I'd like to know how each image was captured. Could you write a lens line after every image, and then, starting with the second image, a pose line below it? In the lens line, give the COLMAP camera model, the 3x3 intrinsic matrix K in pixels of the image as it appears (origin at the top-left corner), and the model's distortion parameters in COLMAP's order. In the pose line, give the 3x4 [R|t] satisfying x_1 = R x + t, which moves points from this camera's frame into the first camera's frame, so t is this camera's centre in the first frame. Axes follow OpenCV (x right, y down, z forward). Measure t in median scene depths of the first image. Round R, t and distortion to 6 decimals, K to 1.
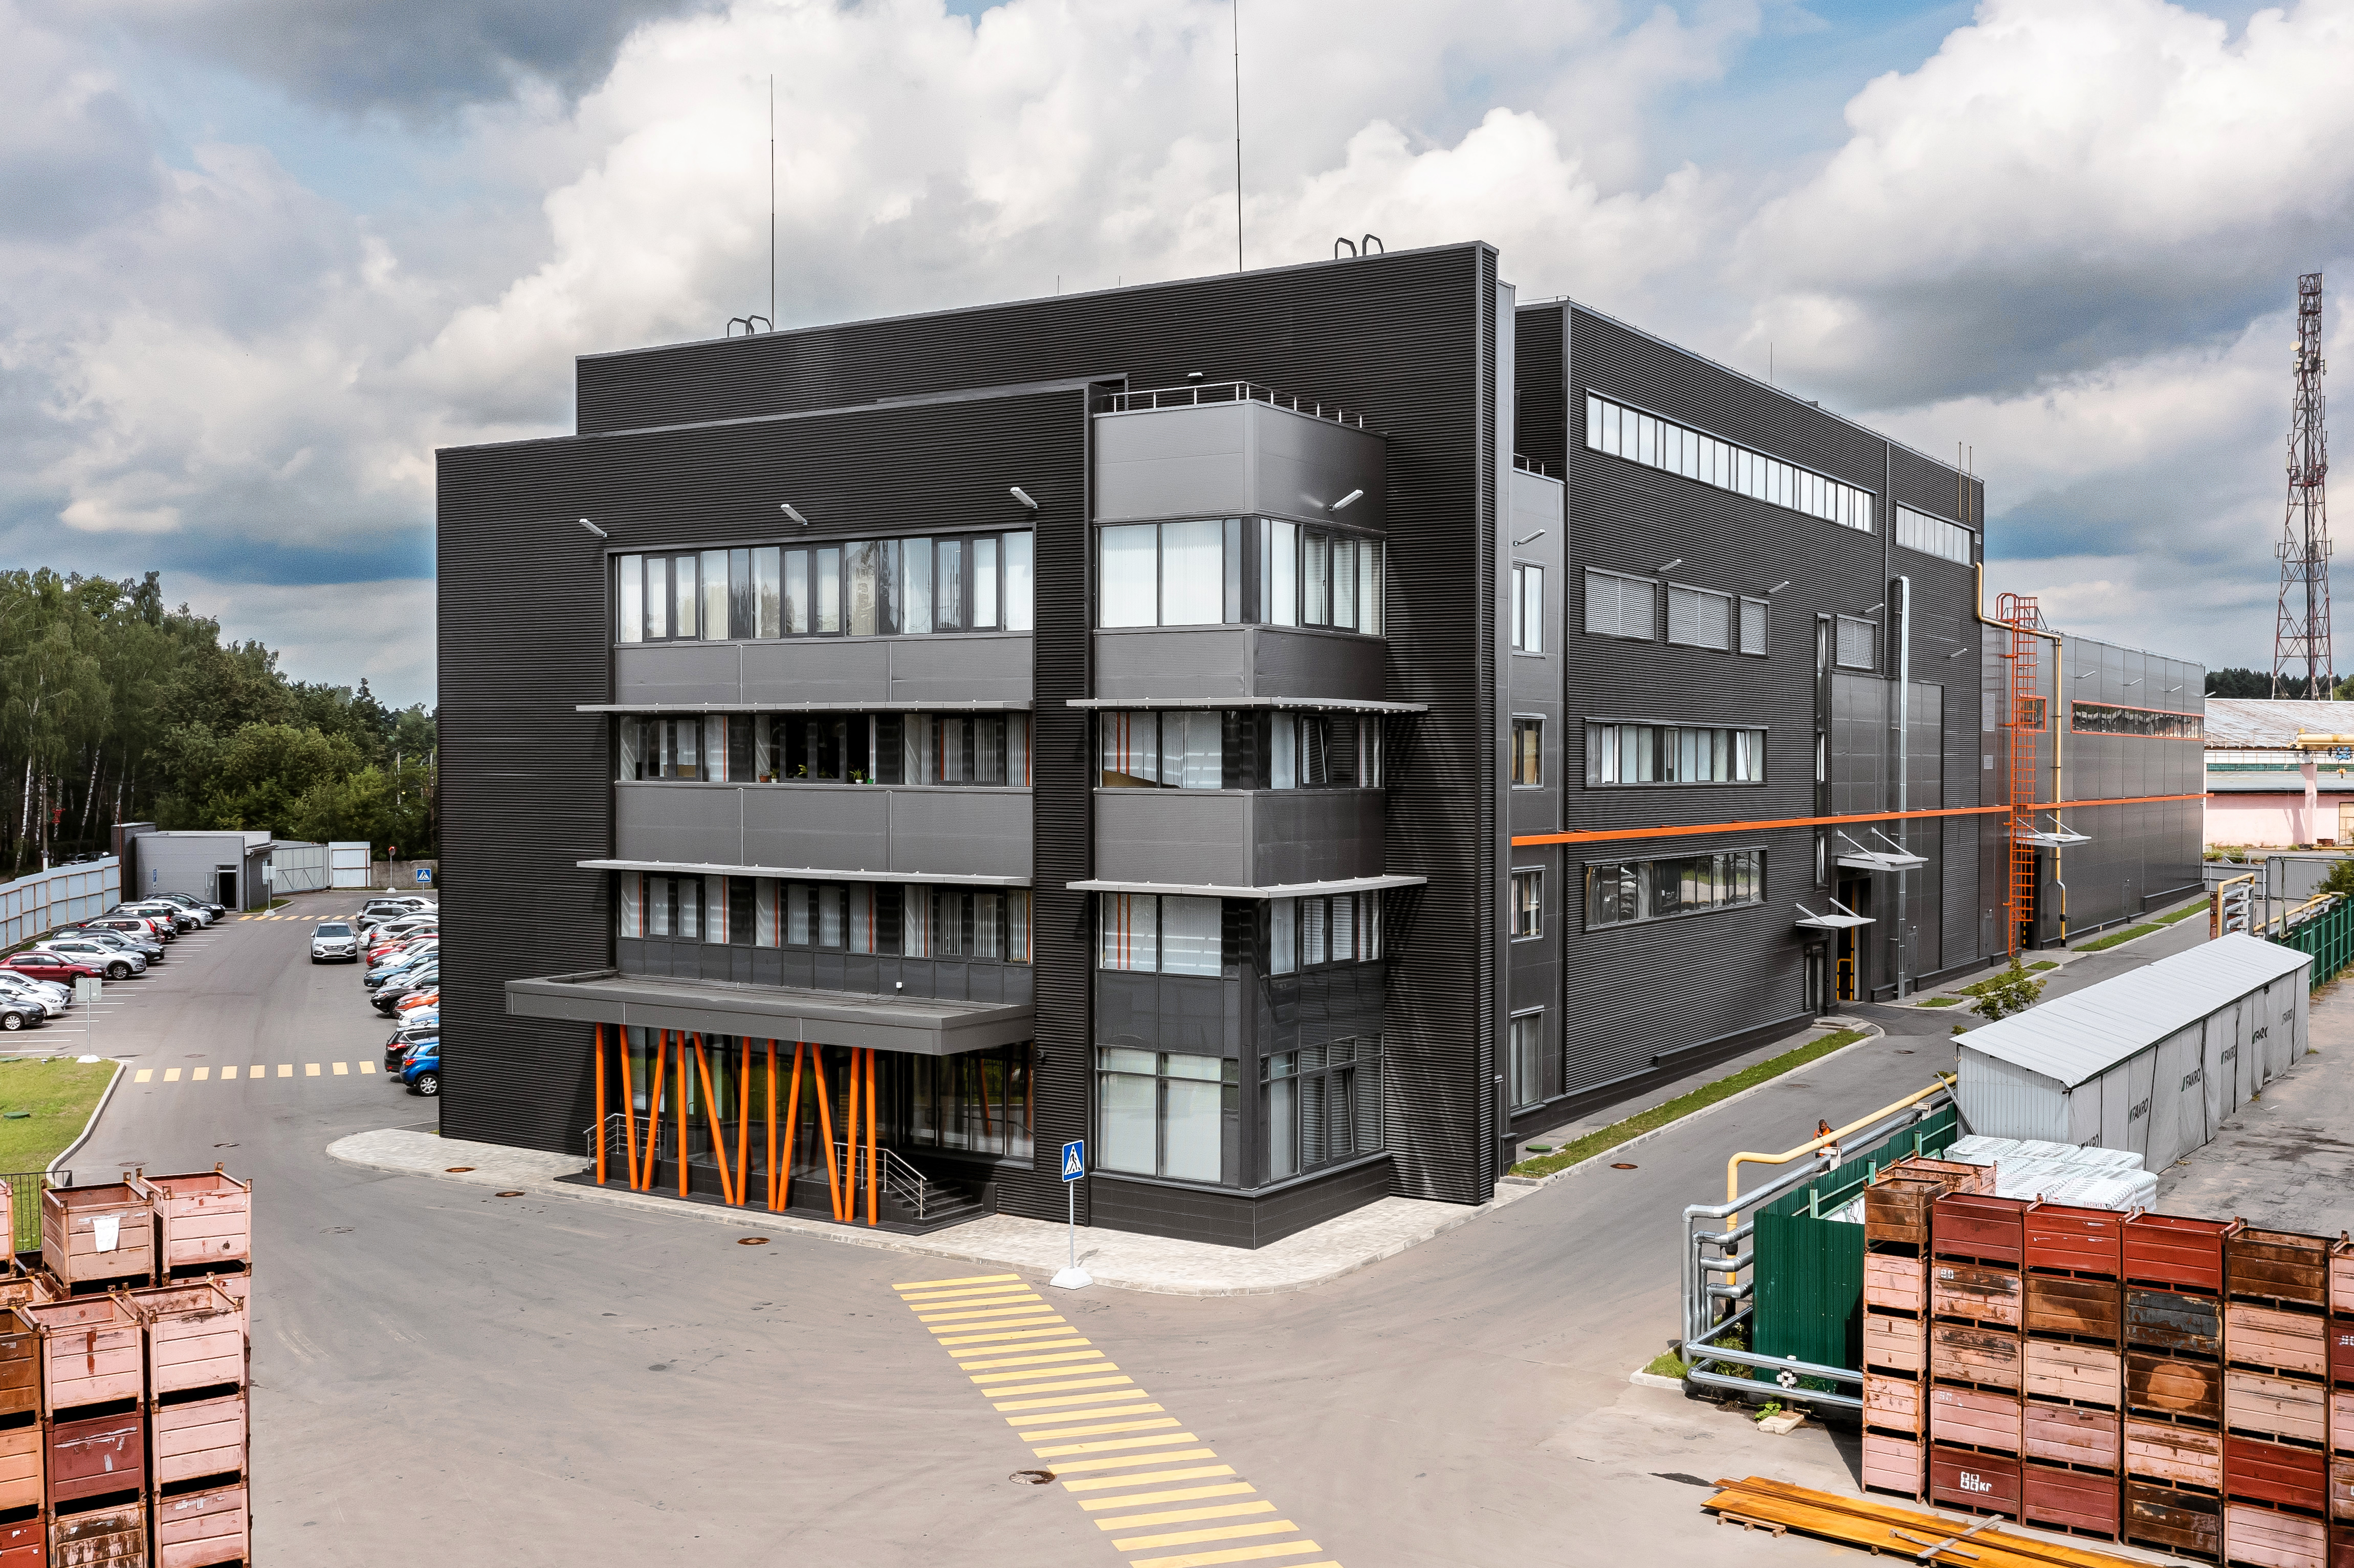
lens RADIAL K [[2261.1, 0, 1177.0], [0, 2261.1, 784.0], [0, 0, 1]] dist [0.006611, 0.005448]
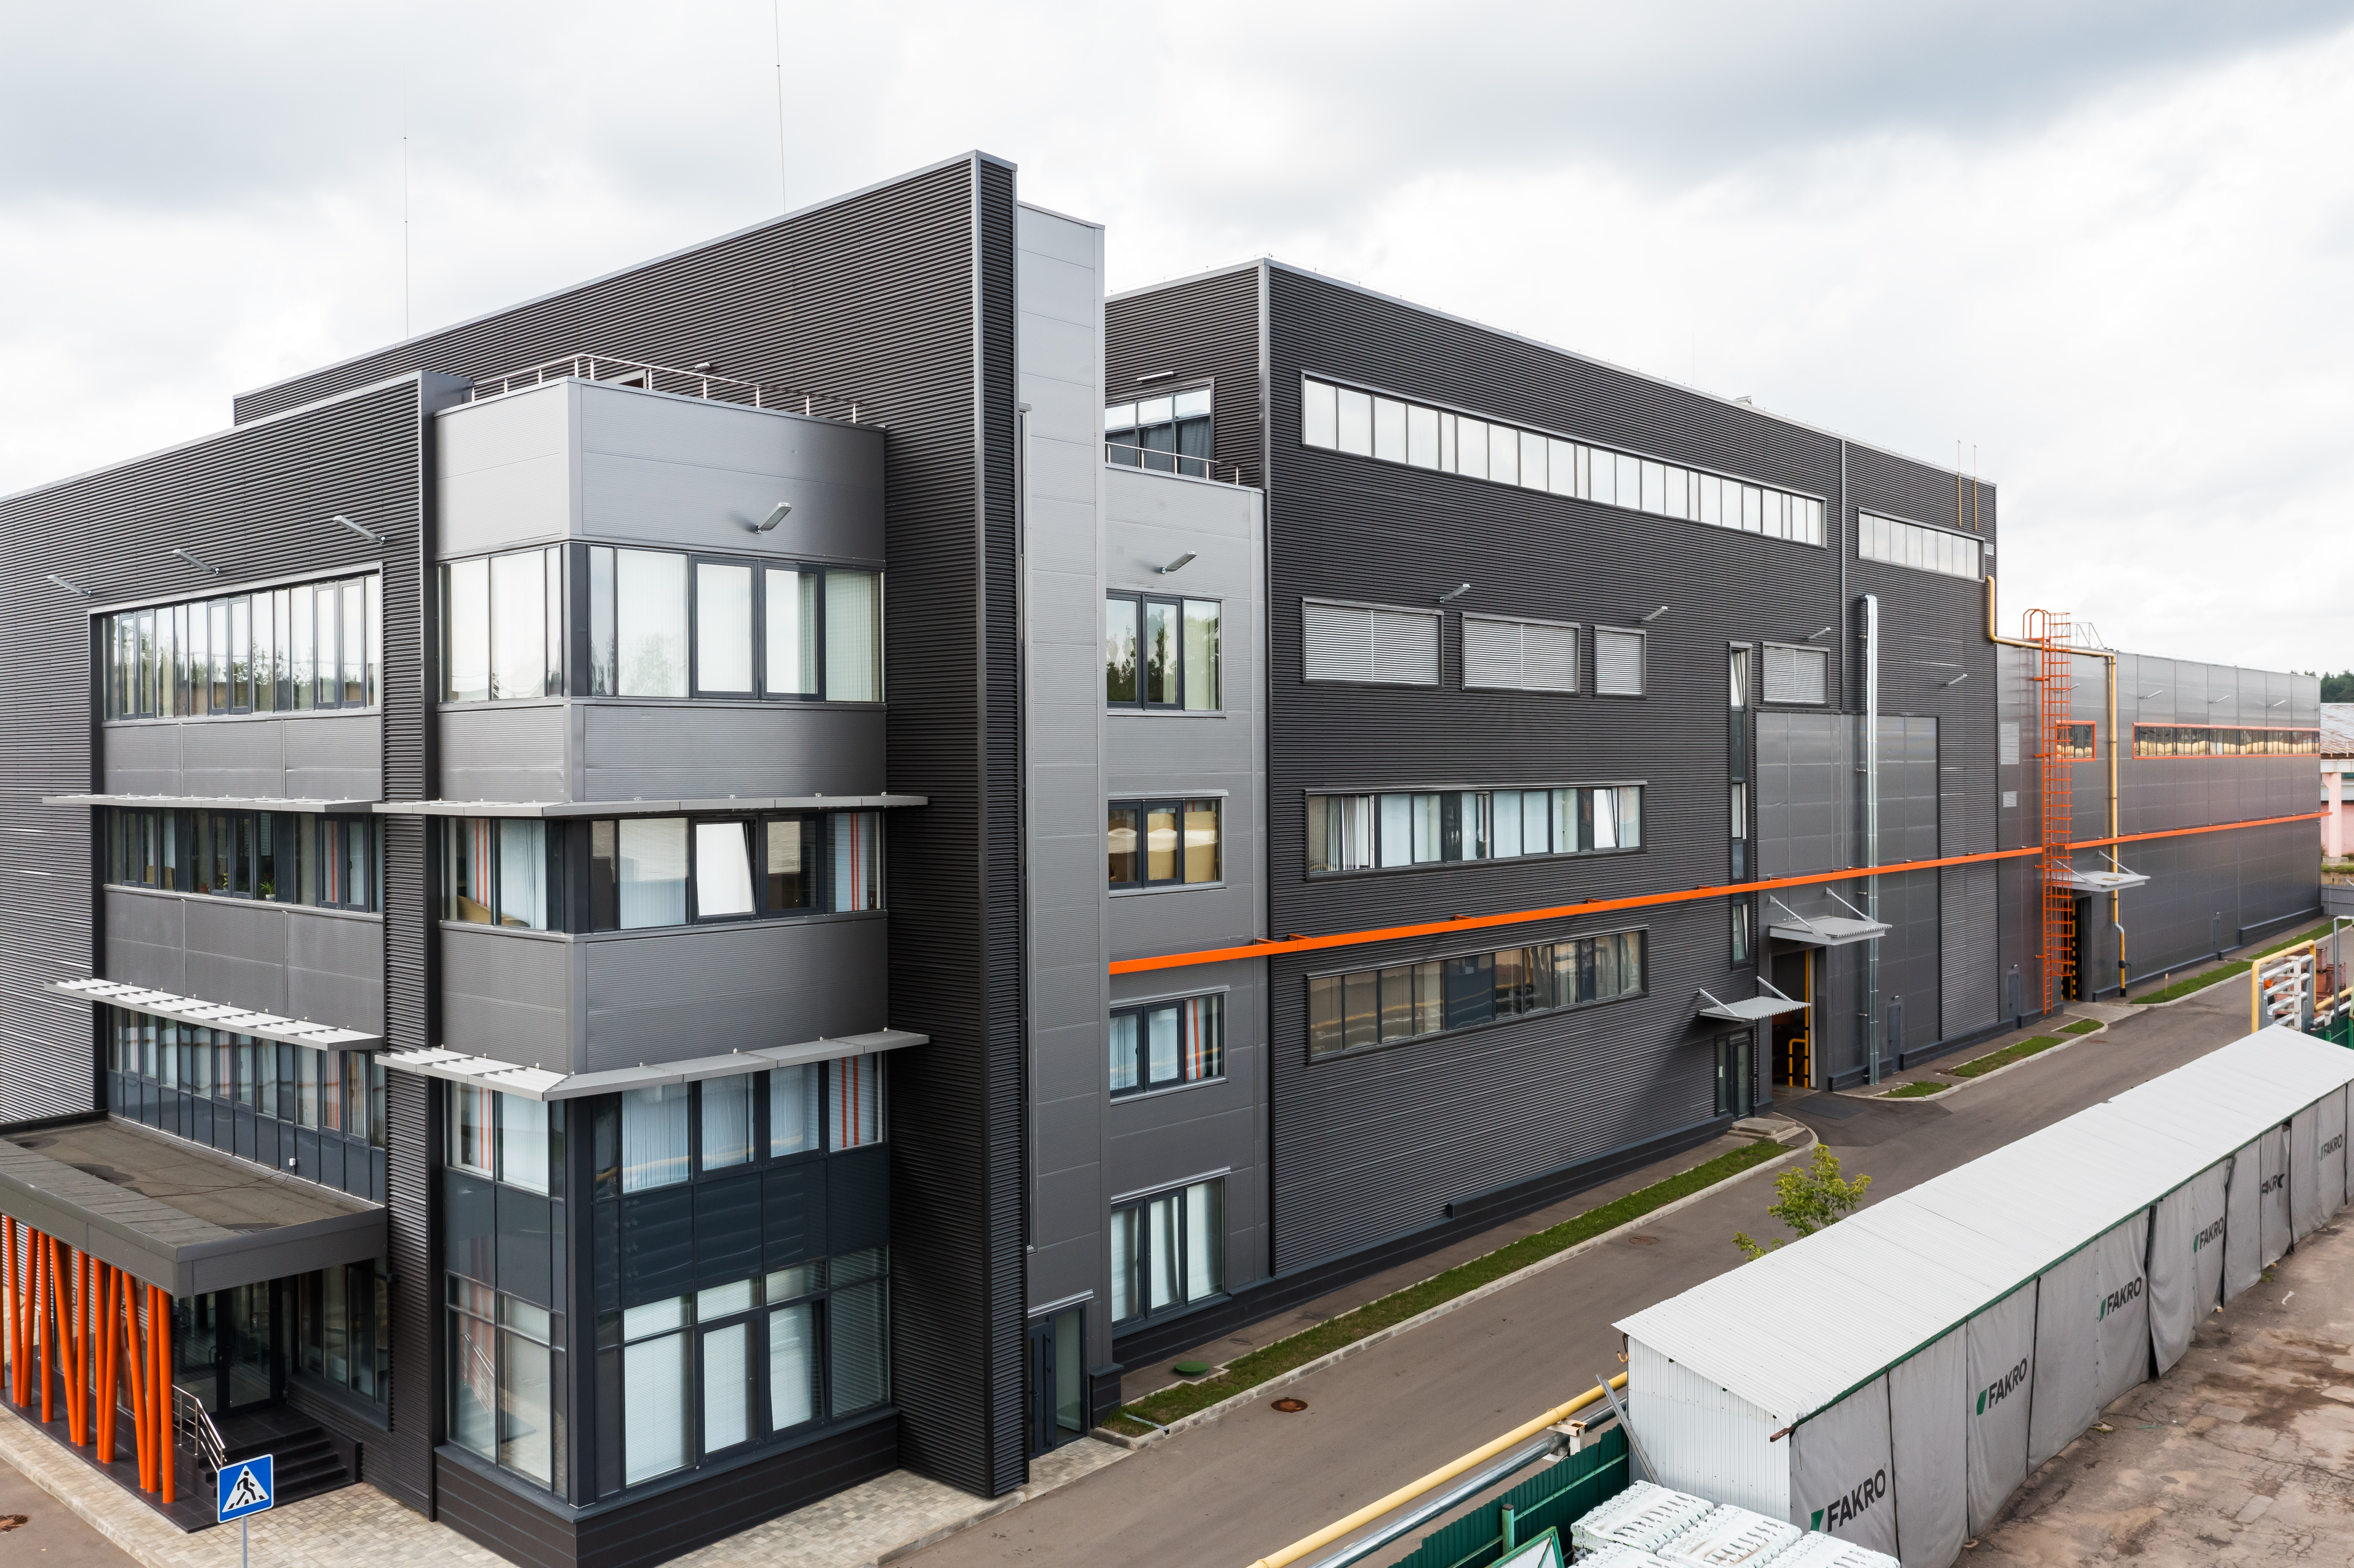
lens RADIAL K [[1865.2, 0, 1106.1], [0, 1865.2, 785.1], [0, 0, 1]] dist [0.004850, 0.000004]
pose [[0.984255, -0.017681, -0.175868, 0.184992], [0.016921, 0.999840, -0.005819, -0.023097], [0.175943, 0.002751, 0.984397, 0.288282]]
